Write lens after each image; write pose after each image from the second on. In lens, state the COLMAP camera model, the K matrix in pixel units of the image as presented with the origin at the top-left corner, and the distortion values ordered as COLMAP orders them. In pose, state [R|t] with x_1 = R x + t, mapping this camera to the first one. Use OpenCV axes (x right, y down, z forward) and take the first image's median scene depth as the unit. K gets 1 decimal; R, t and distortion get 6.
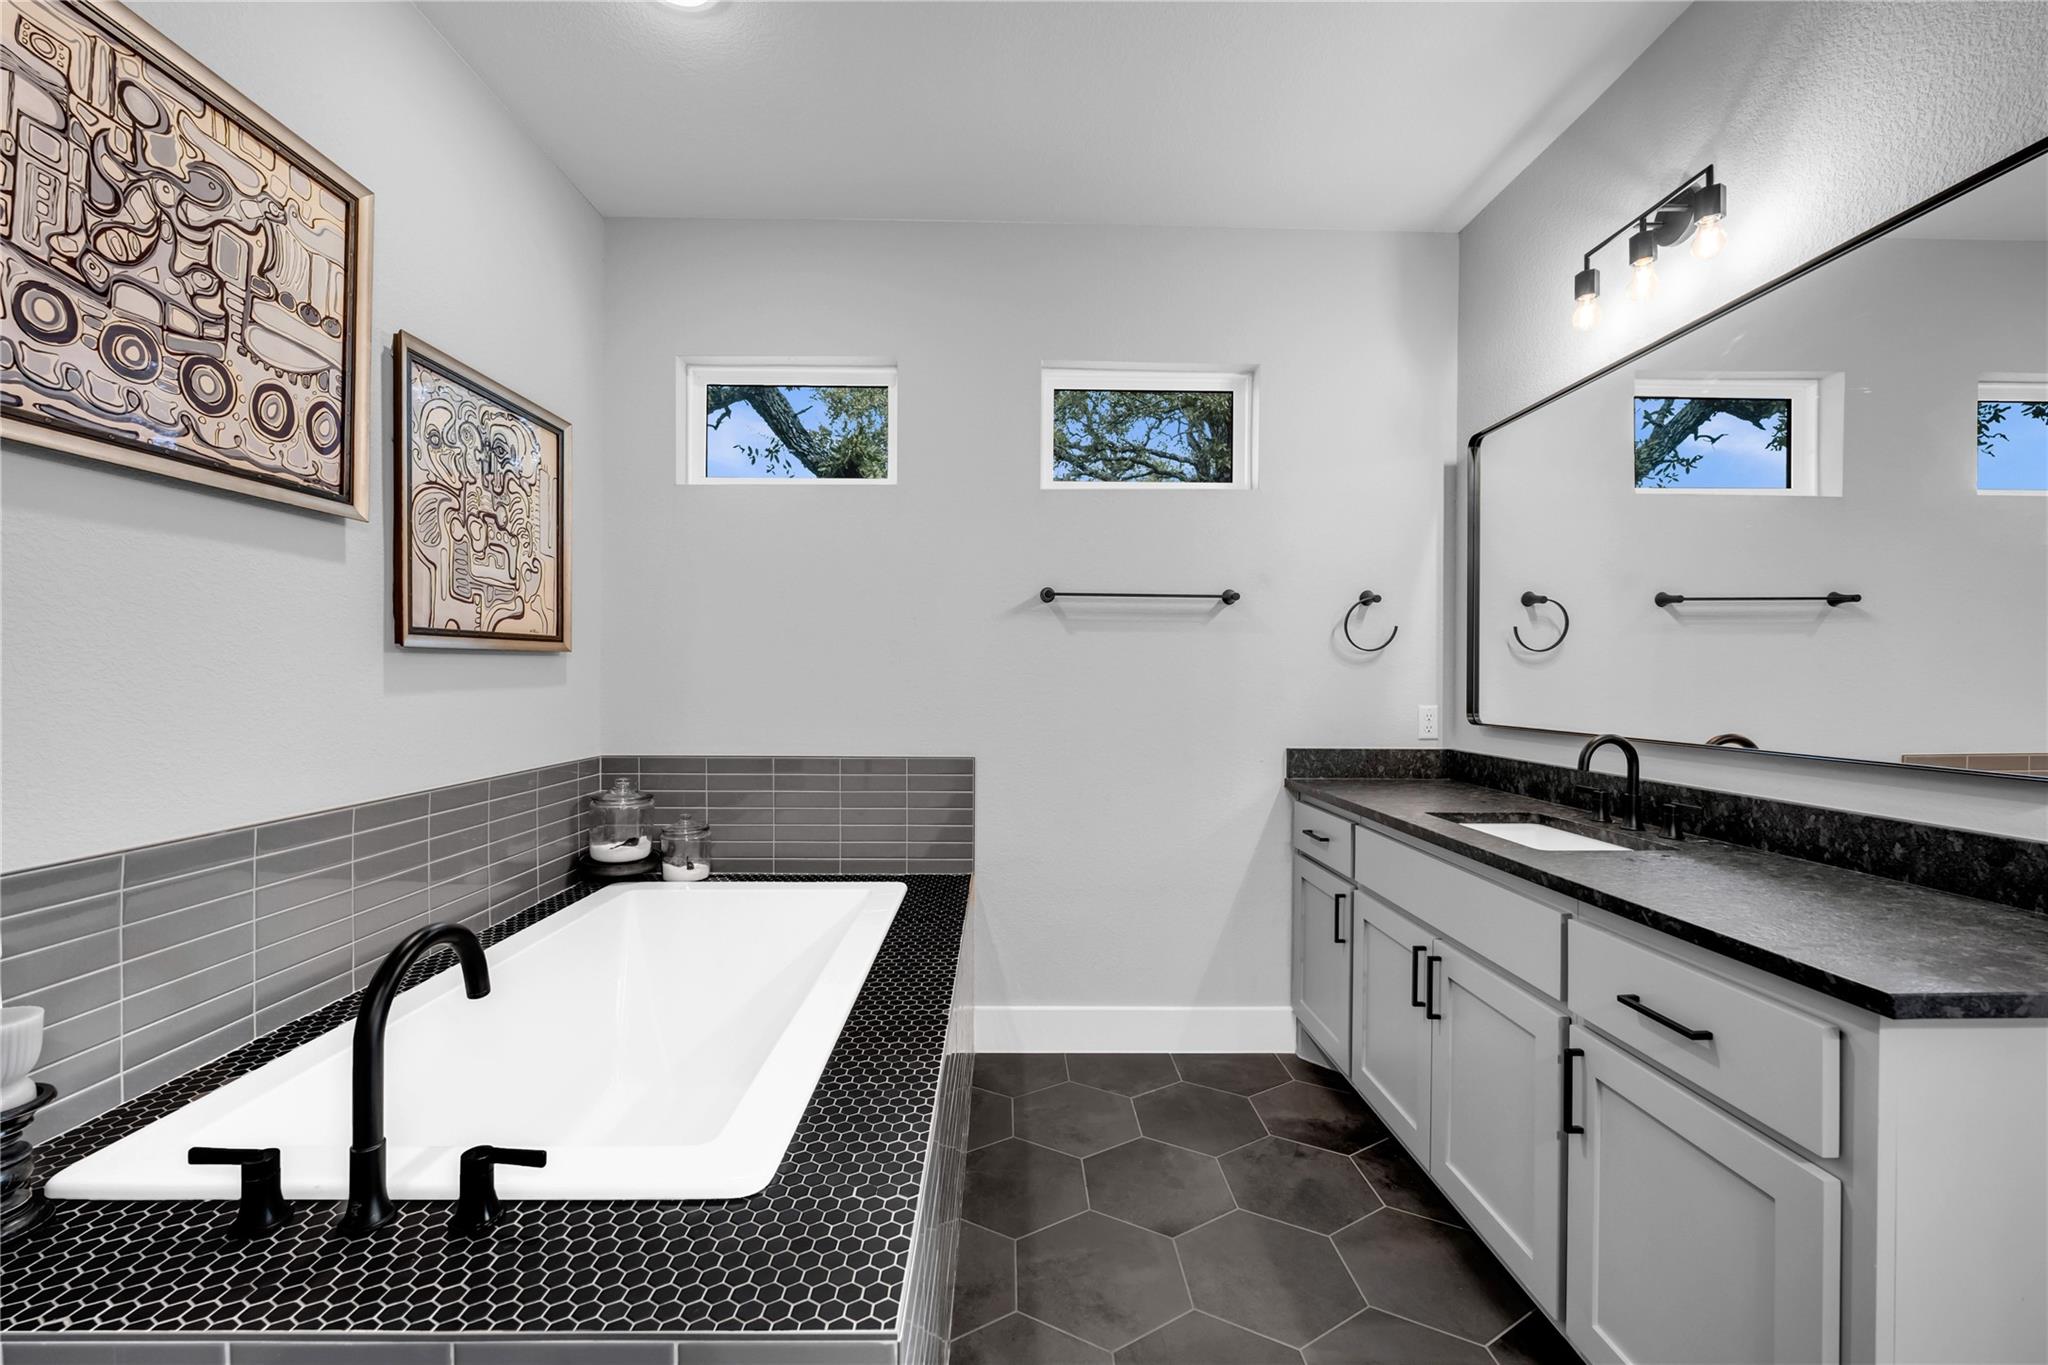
lens RADIAL K [[814.9, 0, 1020.9], [0, 814.9, 688.3], [0, 0, 1]] dist [-0.007888, 0.000010]
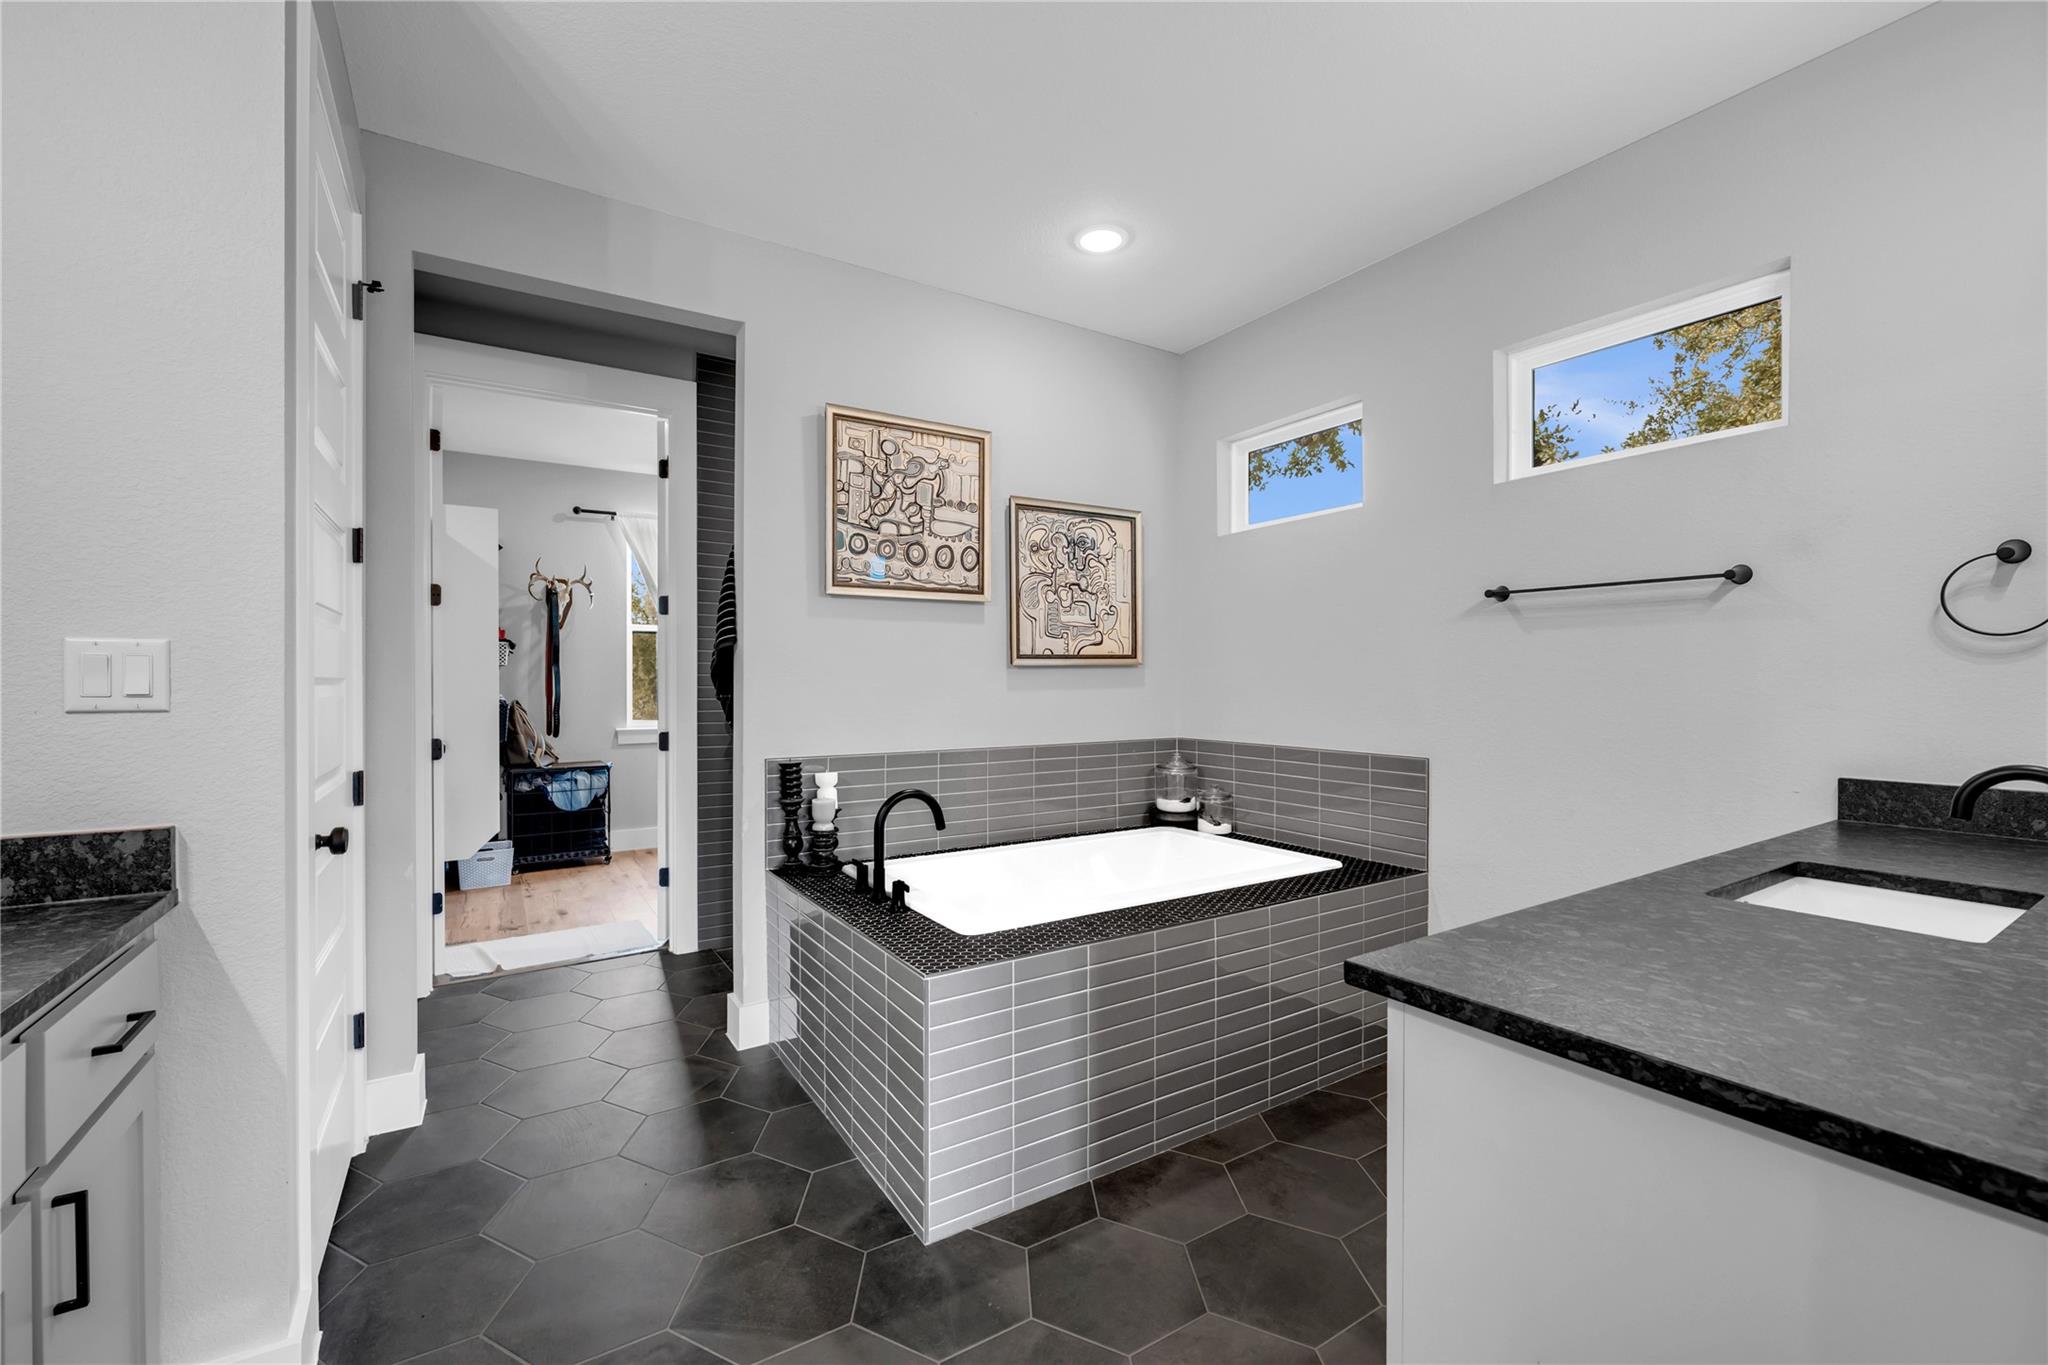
lens RADIAL K [[846.3, 0, 1018.9], [0, 846.3, 690.4], [0, 0, 1]] dist [-0.002198, -0.000035]
pose [[0.523688, 0.004761, -0.851897, 1.047257], [-0.008517, 0.999964, 0.000353, 0.005505], [0.851868, 0.007070, 0.523709, -0.000790]]
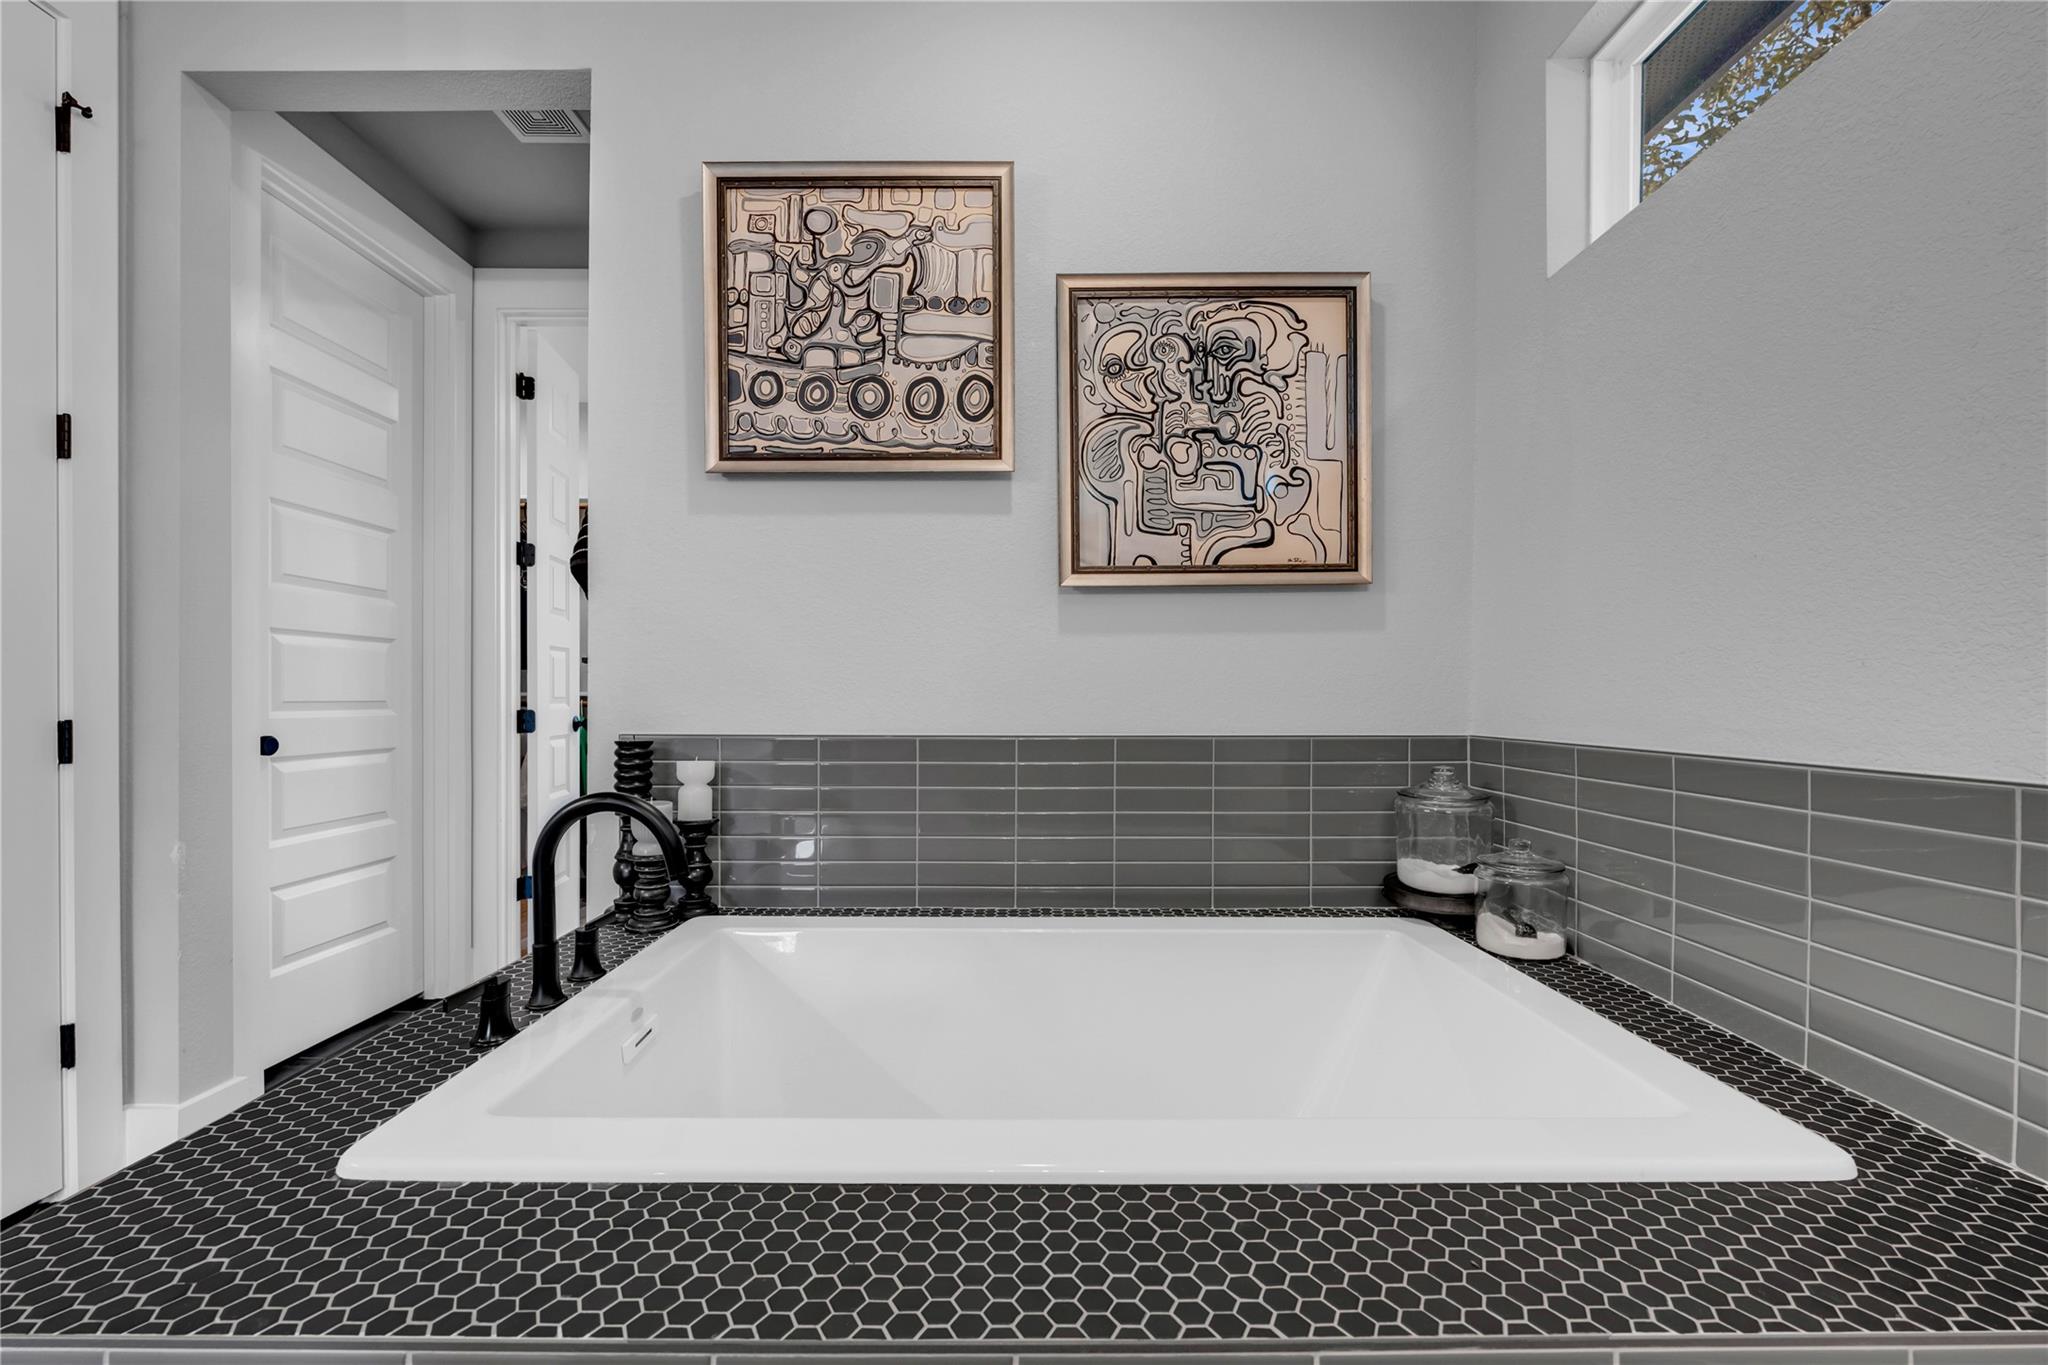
lens RADIAL K [[814.5, 0, 1024.3], [0, 814.5, 706.0], [0, 0, 1]] dist [-0.005700, 0.000034]
pose [[-0.010544, 0.005565, -0.999929, 0.299193], [-0.016272, 0.999851, 0.005736, 0.108651], [0.999812, 0.016332, -0.010452, 1.130396]]
